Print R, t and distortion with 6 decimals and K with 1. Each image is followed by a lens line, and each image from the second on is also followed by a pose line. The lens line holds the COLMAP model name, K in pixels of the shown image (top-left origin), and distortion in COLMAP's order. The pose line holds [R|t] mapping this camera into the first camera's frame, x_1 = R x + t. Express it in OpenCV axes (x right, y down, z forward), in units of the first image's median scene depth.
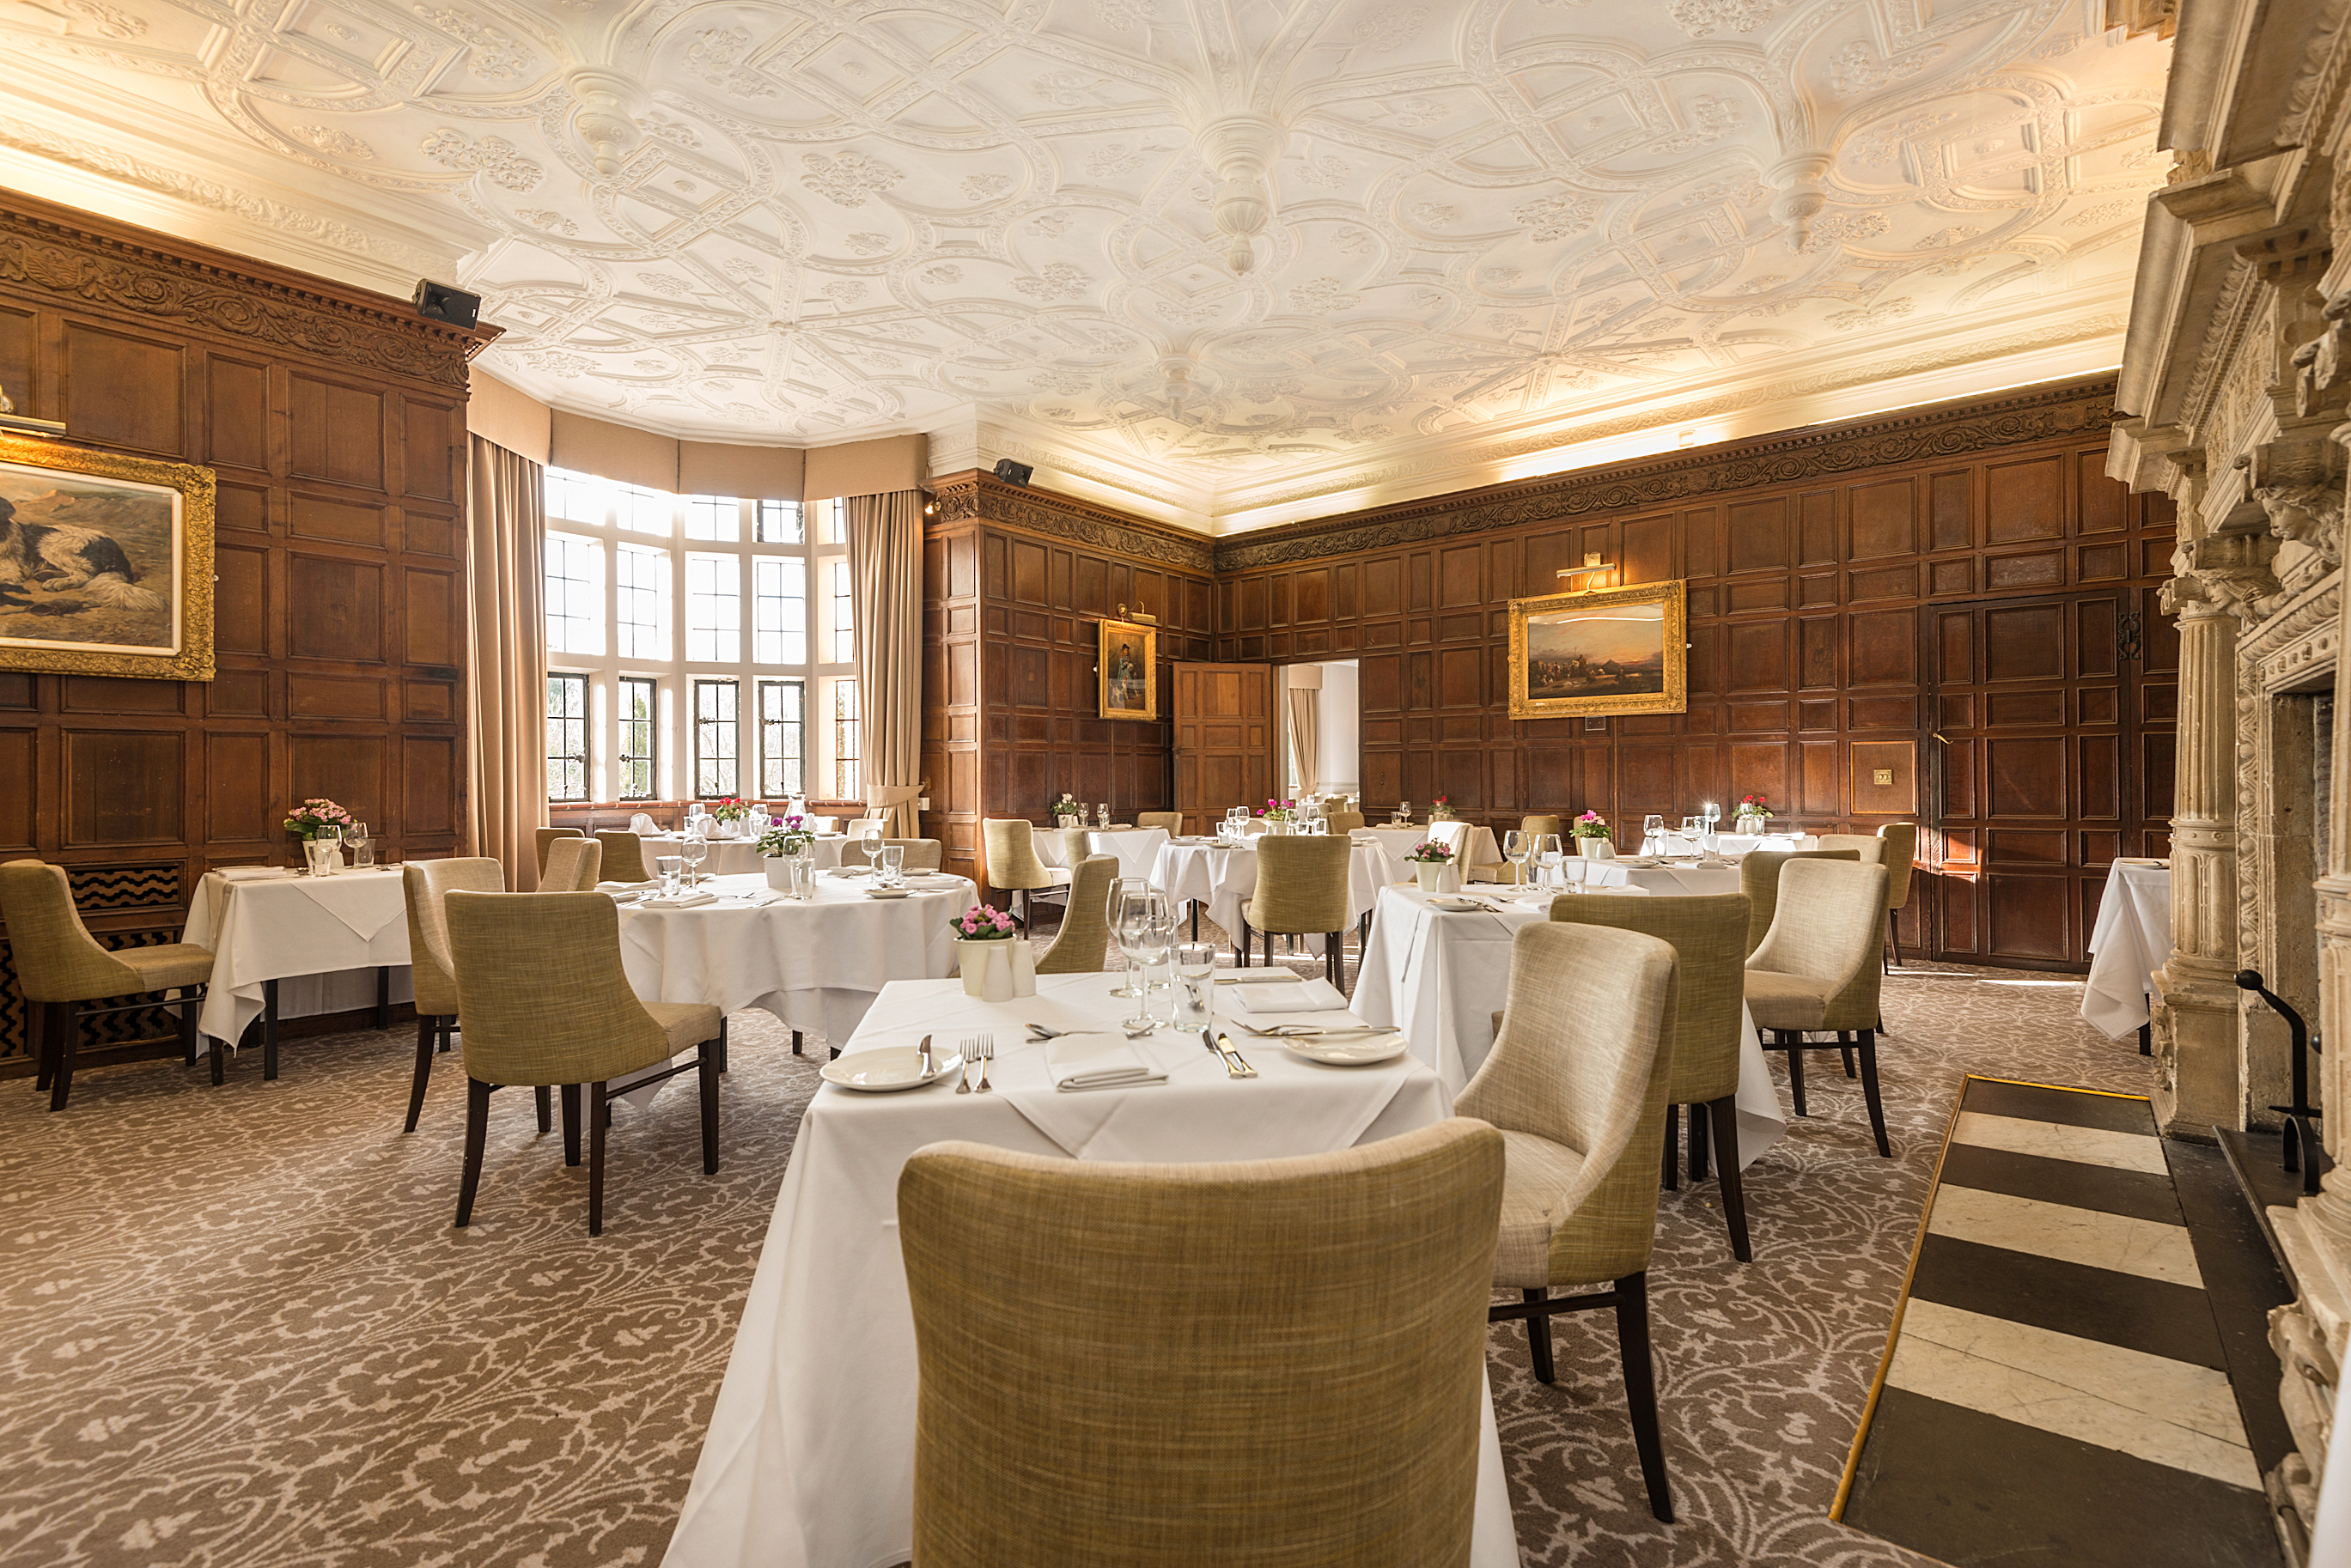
lens RADIAL K [[1063.1, 0, 1178.5], [0, 1063.1, 764.1], [0, 0, 1]] dist [0.028601, -0.012969]
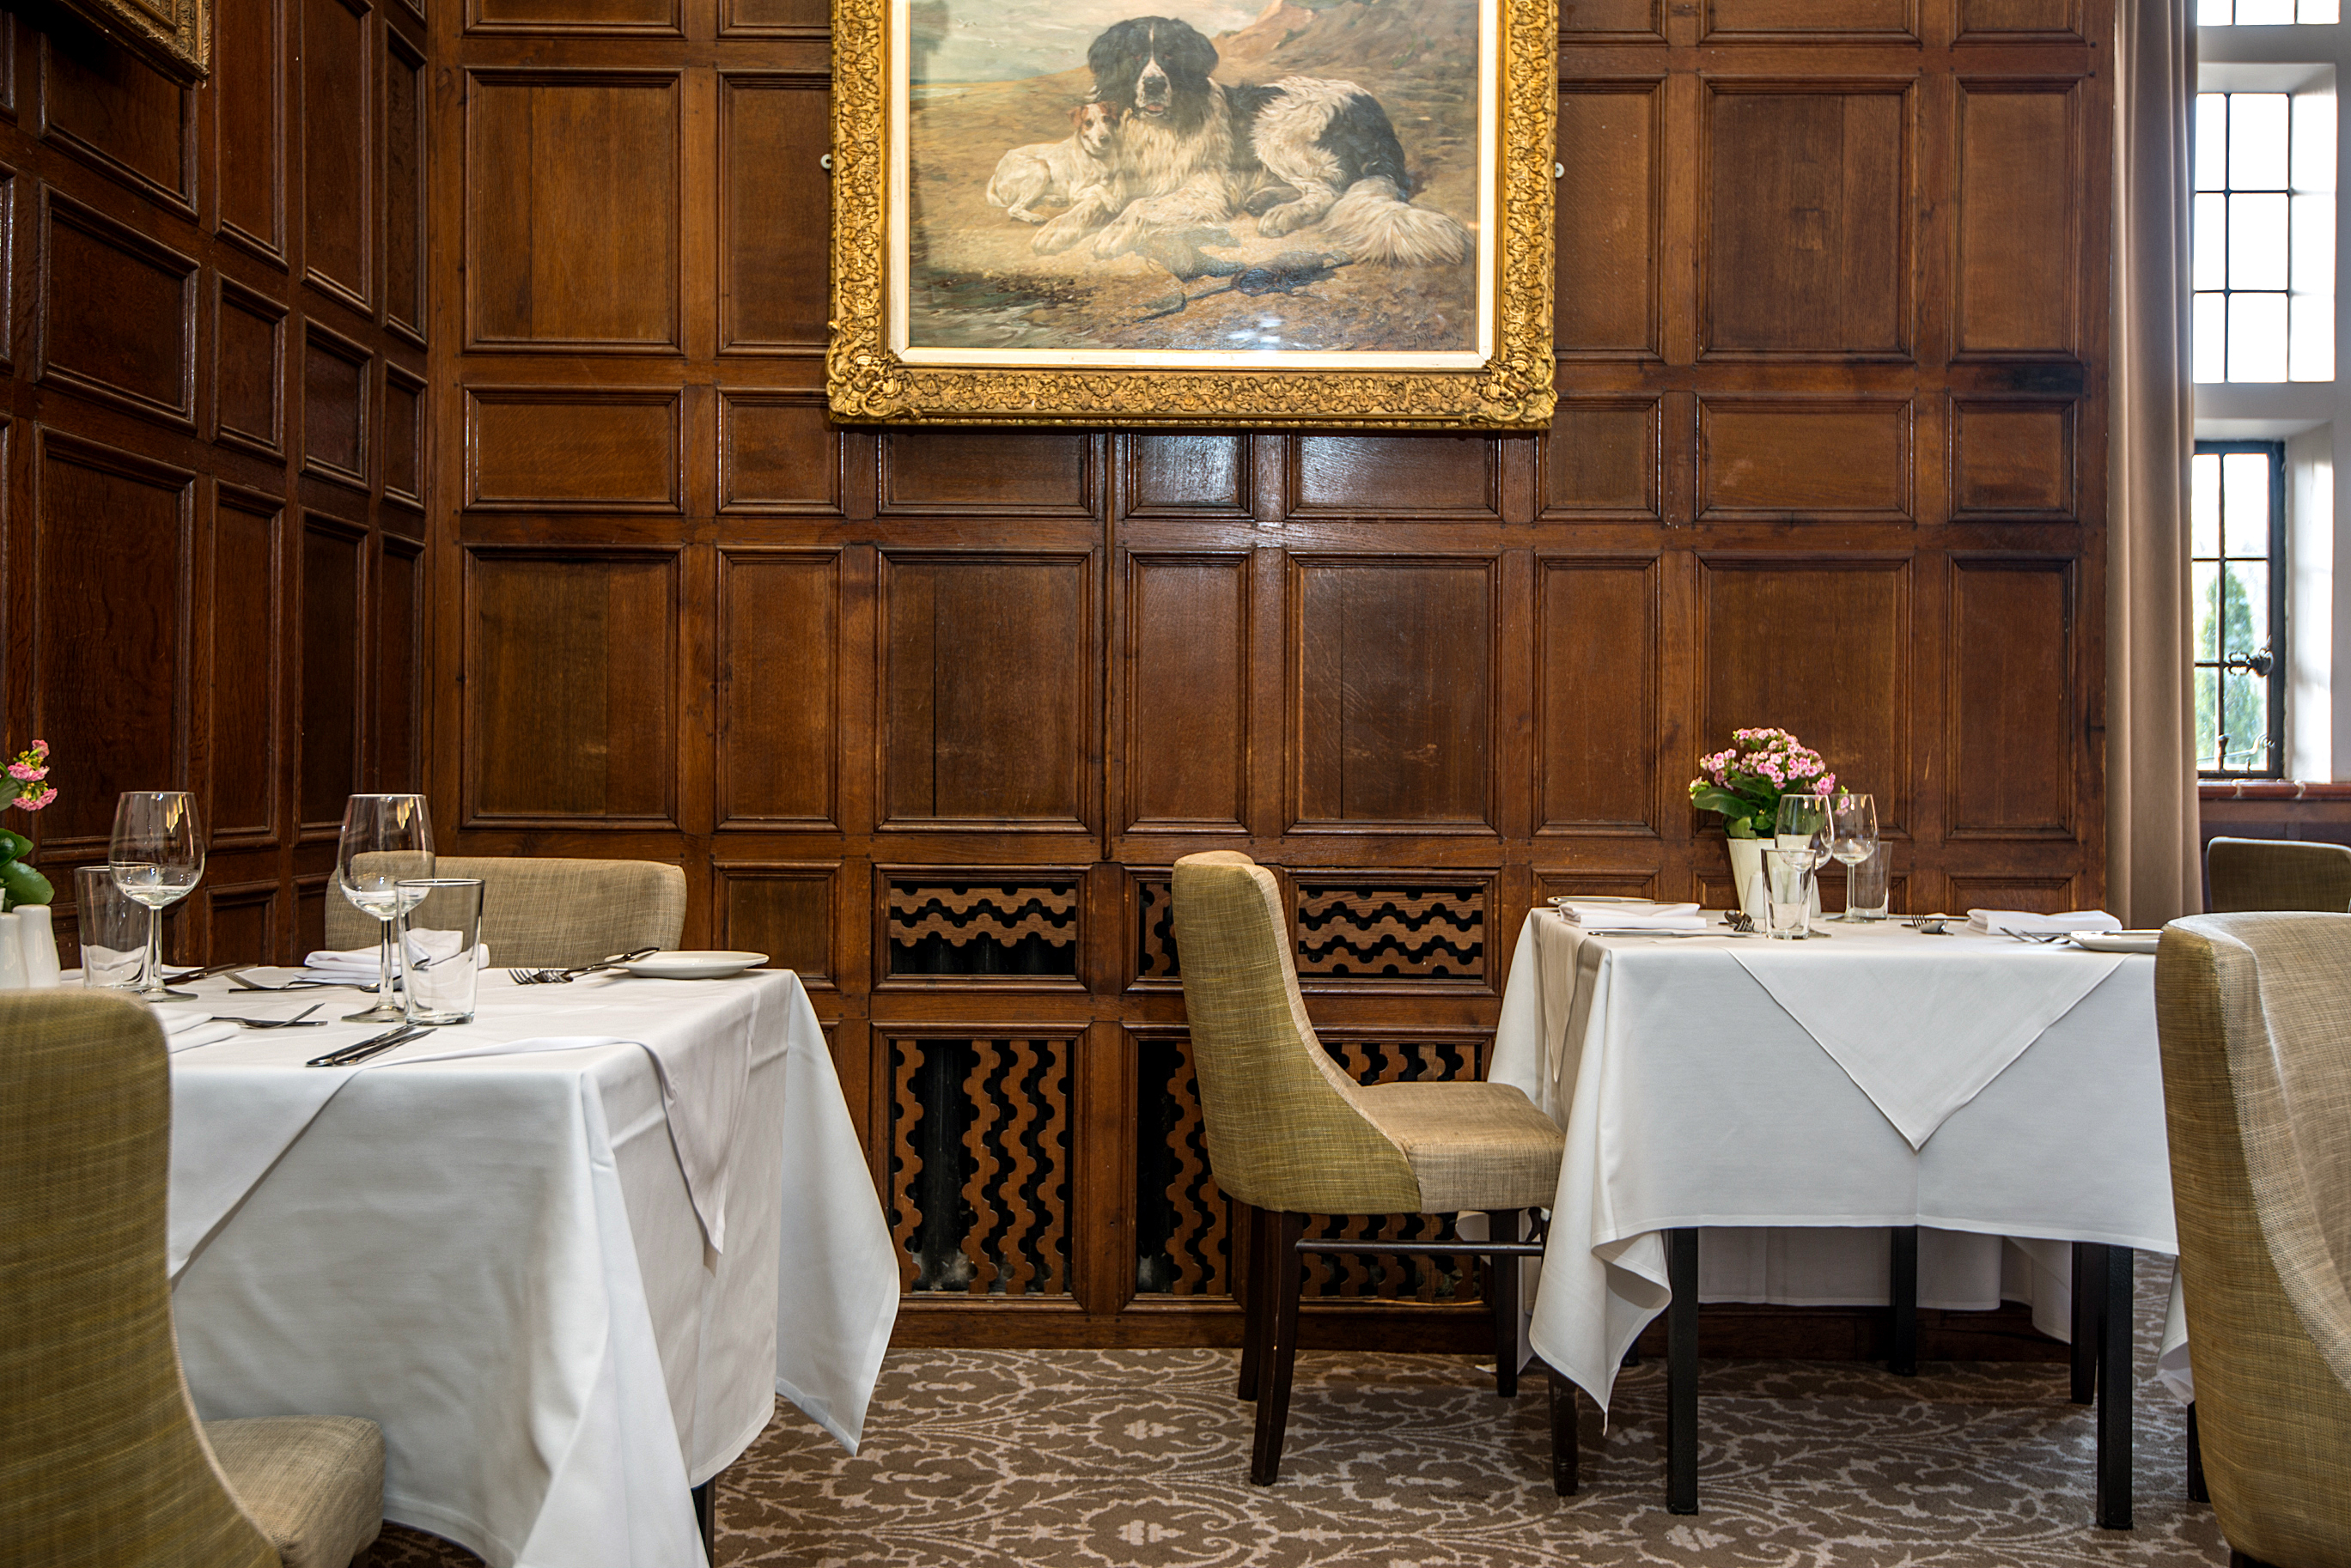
lens RADIAL K [[2116.0, 0, 1175.5], [0, 2116.0, 784.0], [0, 0, 1]] dist [0.059225, -0.001732]
pose [[0.633813, 0.017306, -0.773293, -0.389702], [-0.003251, 0.999800, 0.019711, 0.040886], [0.773480, -0.009979, 0.633742, 0.410867]]
